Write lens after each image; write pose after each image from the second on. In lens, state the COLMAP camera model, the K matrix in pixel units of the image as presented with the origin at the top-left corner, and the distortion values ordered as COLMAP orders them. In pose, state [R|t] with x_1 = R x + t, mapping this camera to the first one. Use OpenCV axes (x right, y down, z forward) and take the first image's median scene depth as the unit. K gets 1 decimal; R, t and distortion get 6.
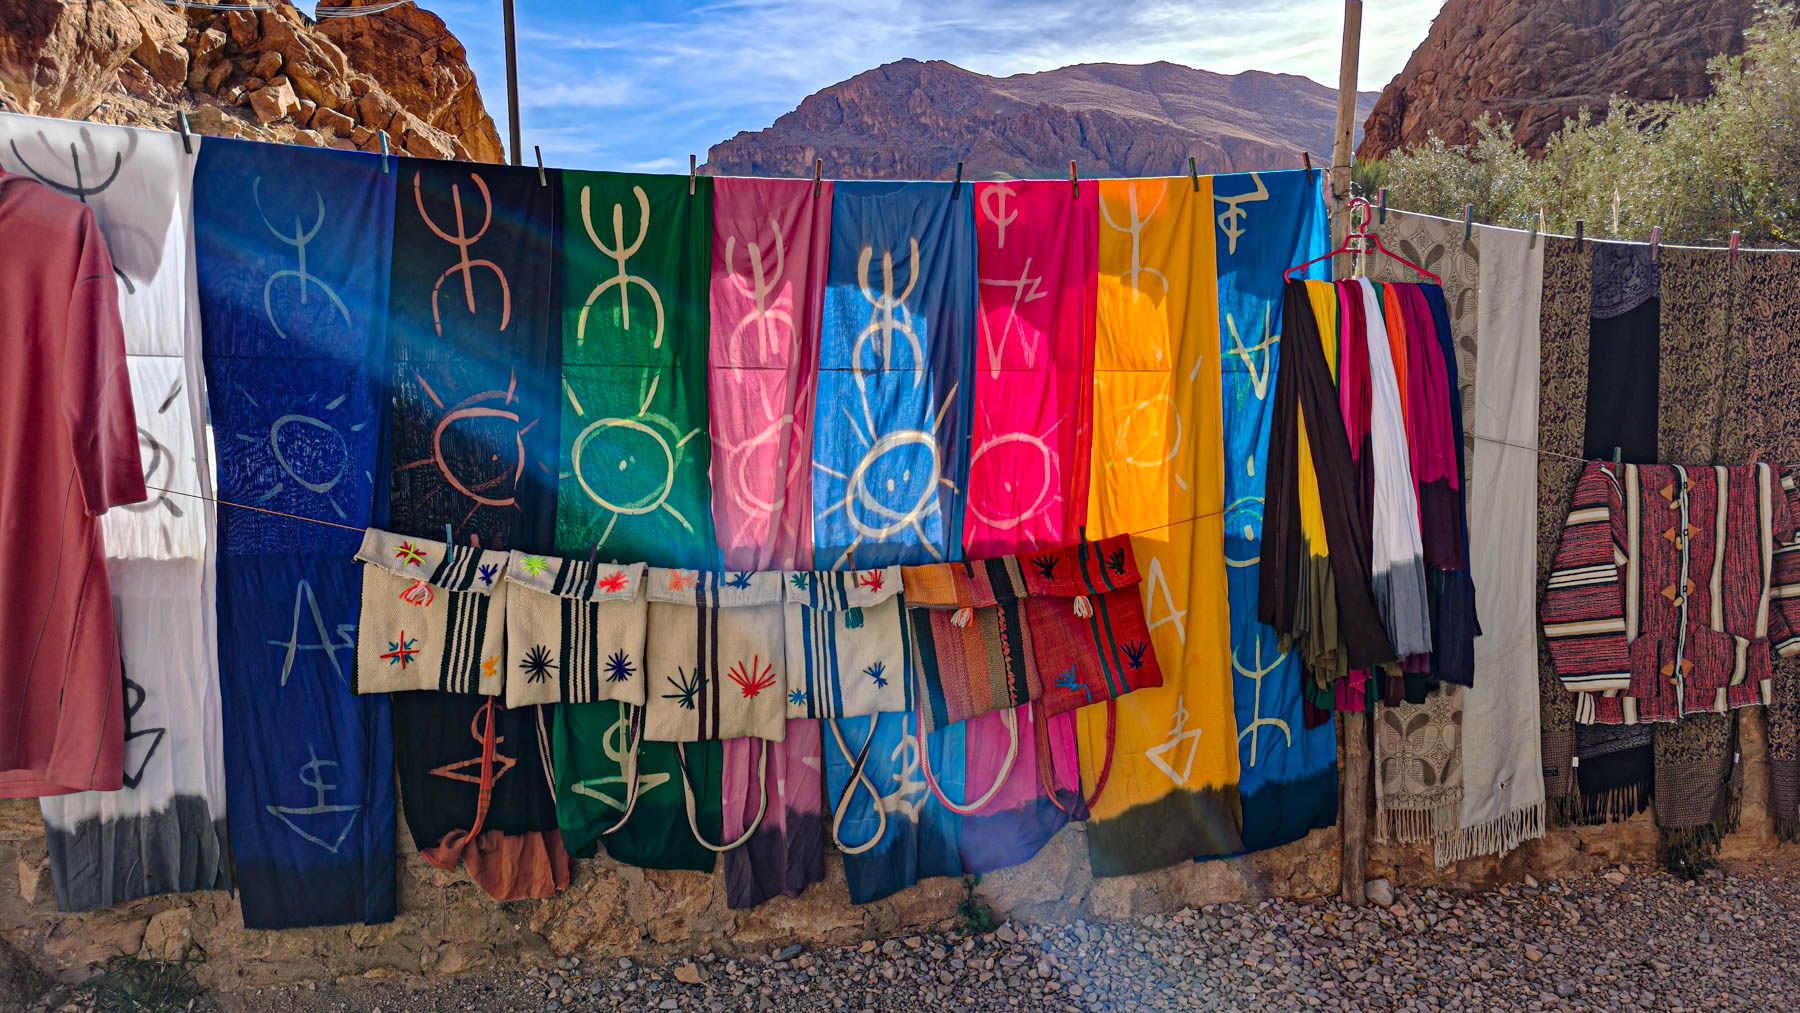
lens RADIAL K [[1205.3, 0, 914.1], [0, 1205.3, 501.7], [0, 0, 1]] dist [0.034616, -0.026364]
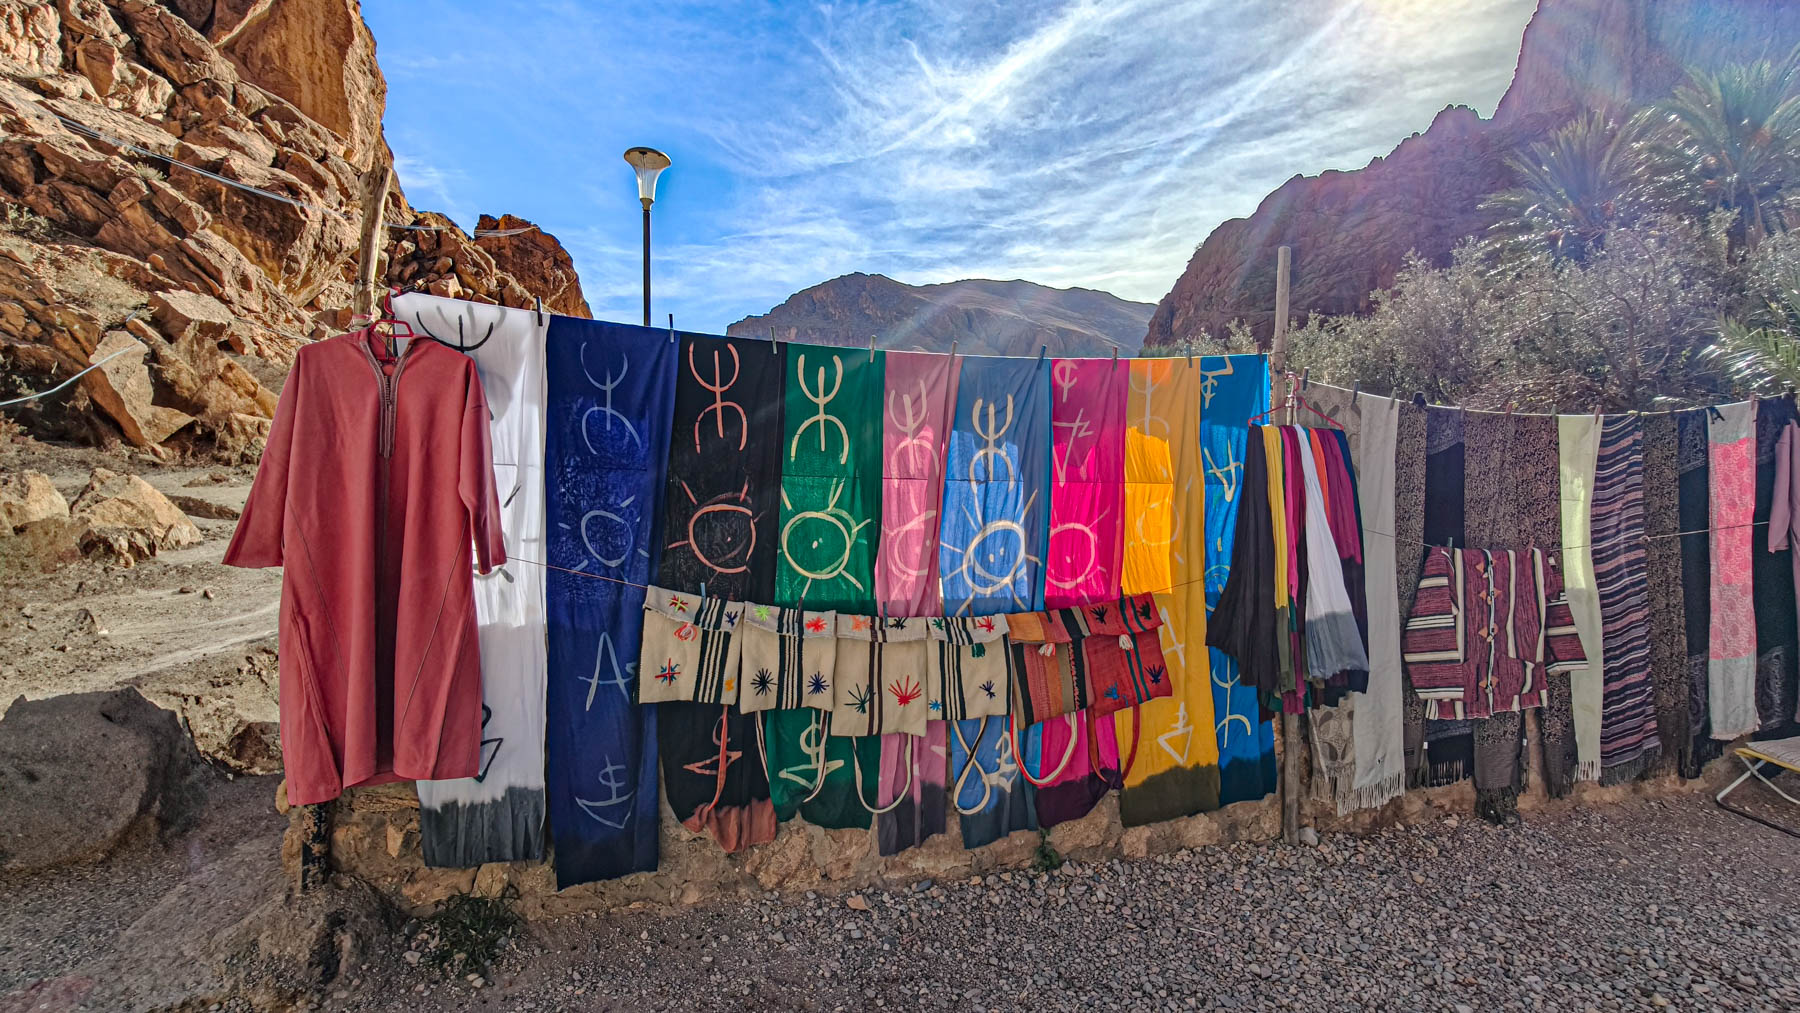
lens RADIAL K [[794.7, 0, 901.2], [0, 794.7, 500.5], [0, 0, 1]] dist [0.001320, 0.002045]
pose [[0.998071, 0.014583, 0.060350, -0.188662], [-0.010159, 0.997282, -0.072969, -0.011830], [-0.061250, 0.072216, 0.995507, 0.034886]]
